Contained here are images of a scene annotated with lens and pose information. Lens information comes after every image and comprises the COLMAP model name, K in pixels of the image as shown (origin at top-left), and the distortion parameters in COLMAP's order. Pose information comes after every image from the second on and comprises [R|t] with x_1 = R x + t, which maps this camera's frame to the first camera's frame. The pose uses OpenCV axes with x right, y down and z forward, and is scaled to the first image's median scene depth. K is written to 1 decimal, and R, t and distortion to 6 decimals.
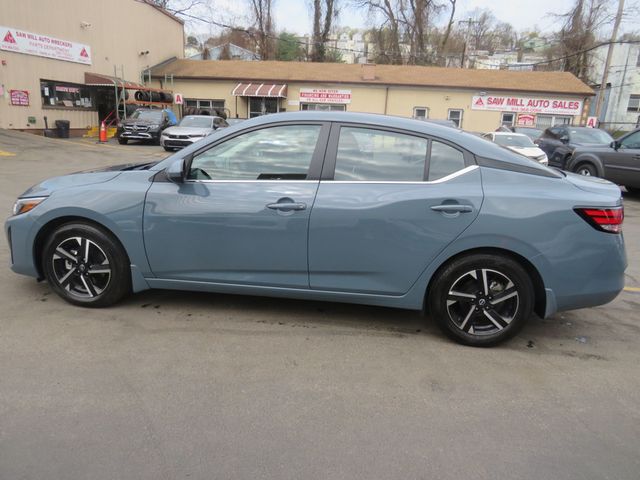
lens RADIAL K [[450.8, 0, 321.2], [0, 450.8, 243.5], [0, 0, 1]] dist [-0.032154, 0.019381]
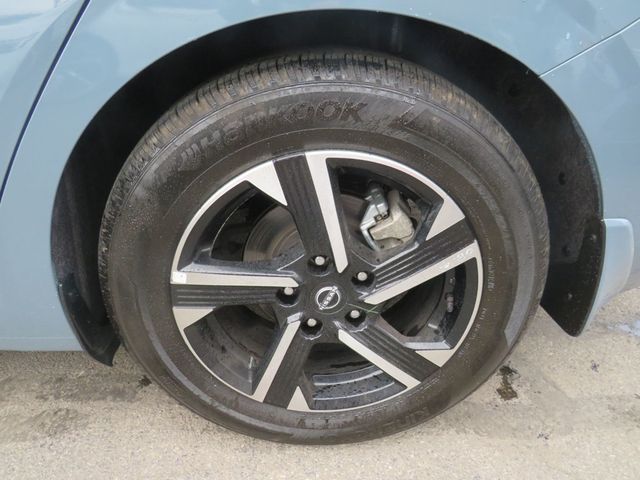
lens RADIAL K [[450.8, 0, 321.5], [0, 450.8, 240.6], [0, 0, 1]] dist [-0.032154, 0.019381]
pose [[0.983587, -0.118560, 0.136013, 0.327760], [0.079078, 0.960816, 0.265667, 0.042128], [-0.162181, -0.250551, 0.954422, 0.790569]]
